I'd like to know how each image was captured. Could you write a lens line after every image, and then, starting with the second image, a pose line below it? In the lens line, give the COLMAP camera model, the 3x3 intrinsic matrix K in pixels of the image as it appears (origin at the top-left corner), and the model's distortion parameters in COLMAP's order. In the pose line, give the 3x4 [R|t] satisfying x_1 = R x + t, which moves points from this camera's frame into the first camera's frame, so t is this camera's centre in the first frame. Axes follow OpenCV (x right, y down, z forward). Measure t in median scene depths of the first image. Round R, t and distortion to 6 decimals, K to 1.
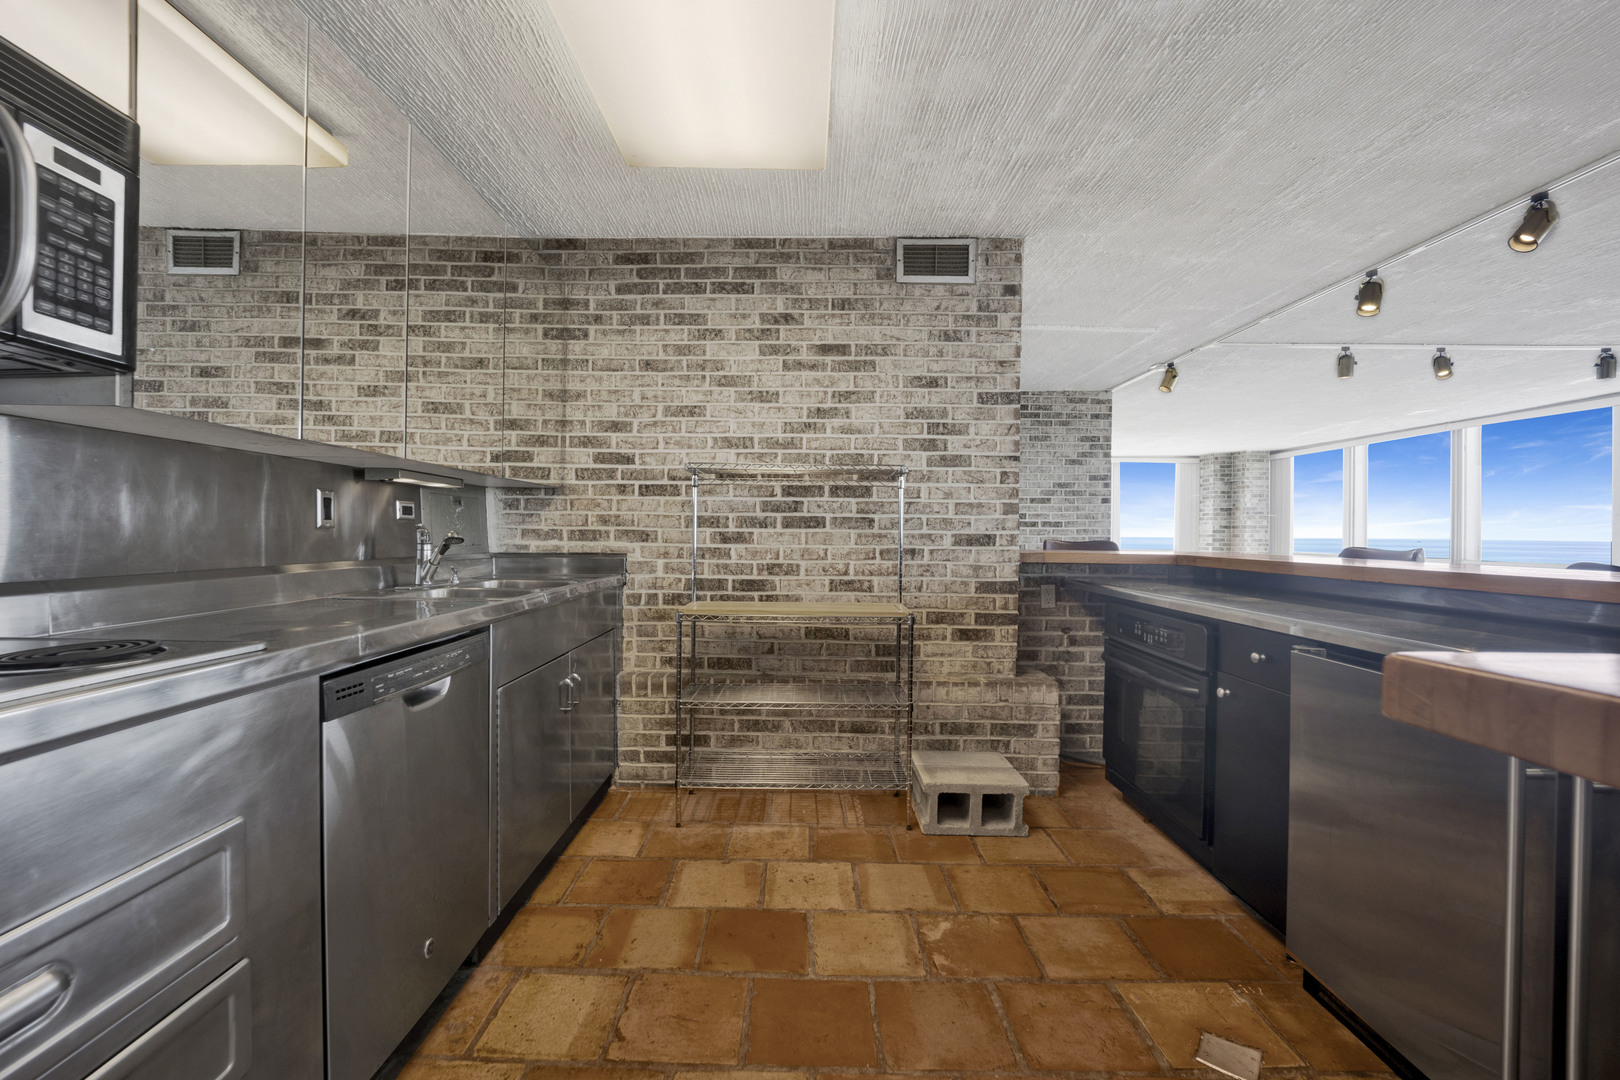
lens RADIAL K [[679.7, 0, 804.9], [0, 679.7, 531.0], [0, 0, 1]] dist [-0.015311, -0.000274]
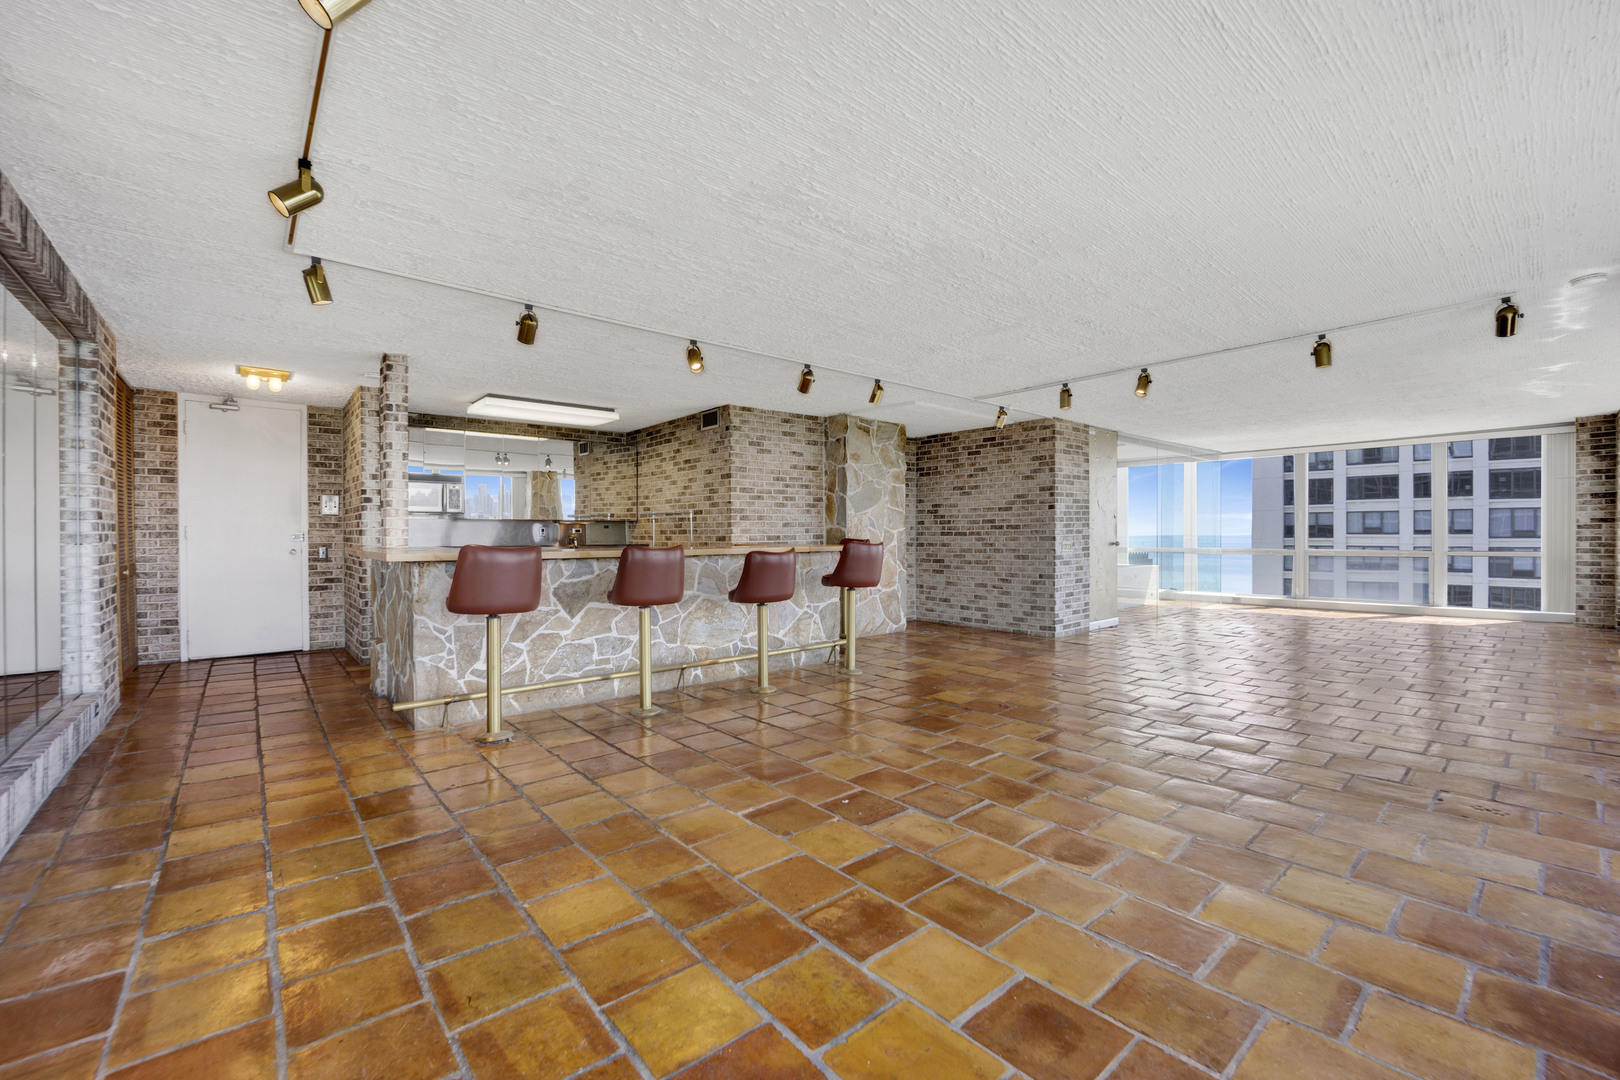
lens RADIAL K [[679.7, 0, 817.9], [0, 679.7, 536.9], [0, 0, 1]] dist [-0.015311, -0.000274]
pose [[0.660263, -0.008418, -0.750987, 1.091210], [0.010860, 0.999940, -0.001661, 0.007160], [0.750956, -0.007059, 0.660315, -0.134872]]
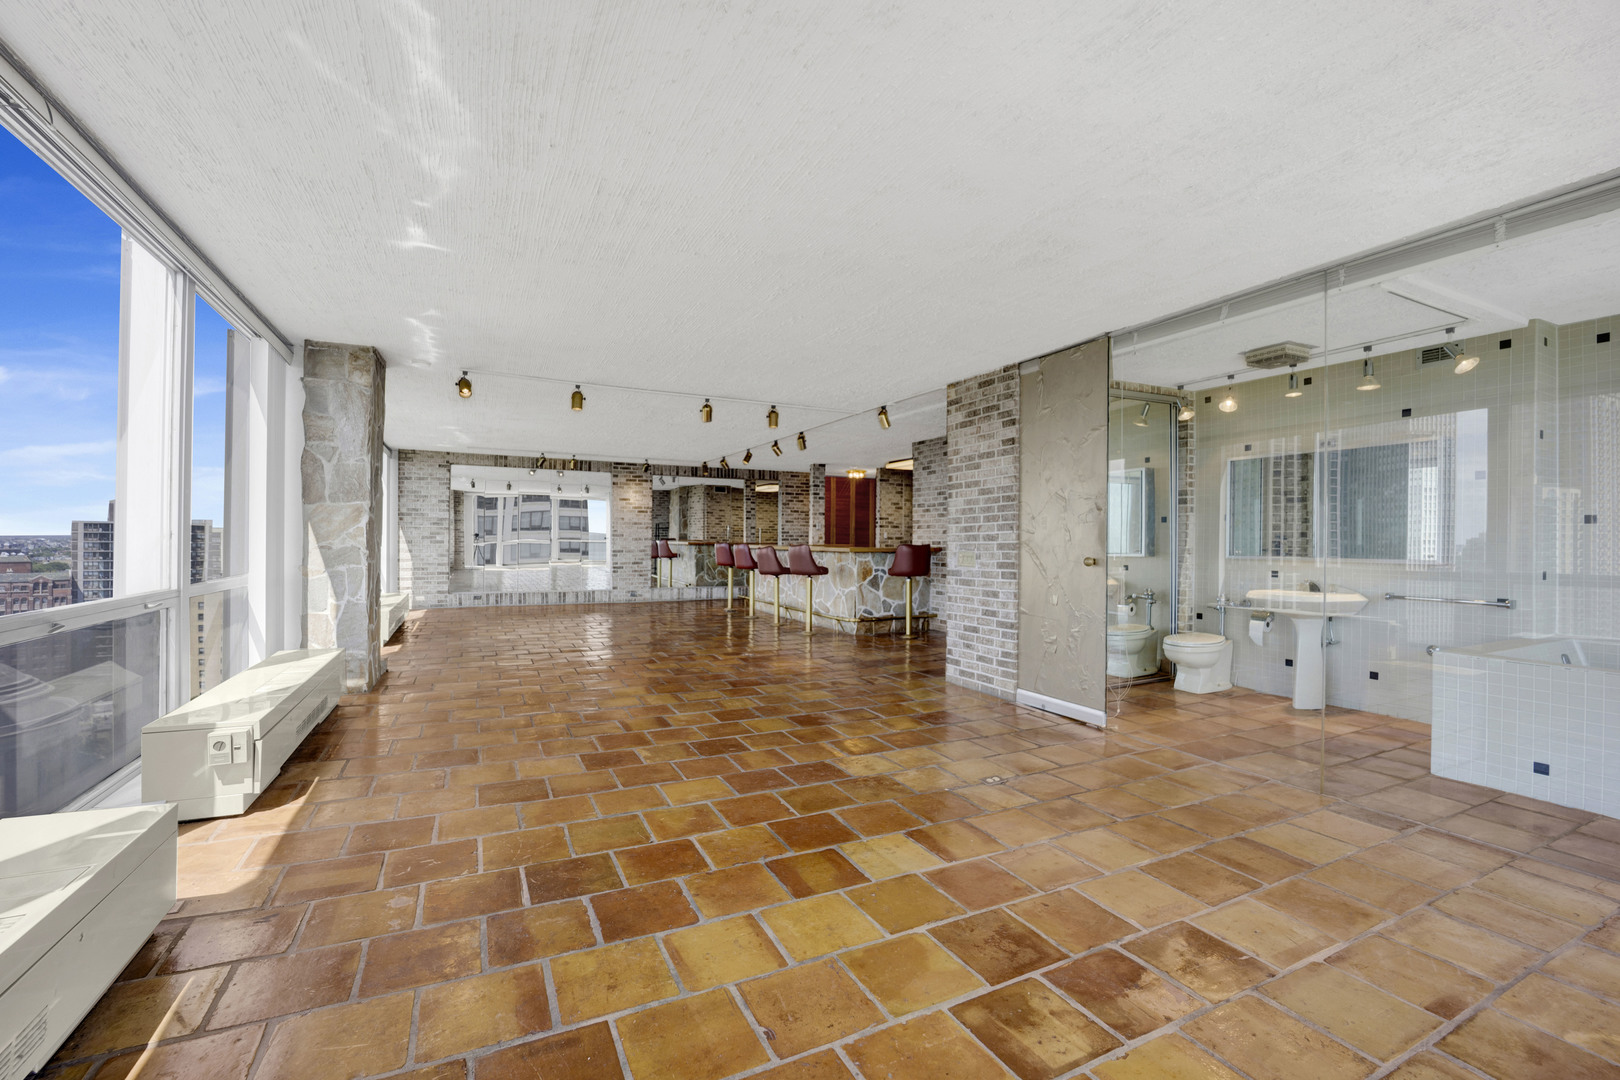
lens RADIAL K [[679.7, 0, 811.1], [0, 679.7, 543.5], [0, 0, 1]] dist [-0.015311, -0.000274]
pose [[-0.891318, -0.014435, -0.453149, 1.029649], [-0.016310, 0.999867, 0.000229, 0.010891], [0.453085, 0.007595, -0.891435, 1.734589]]
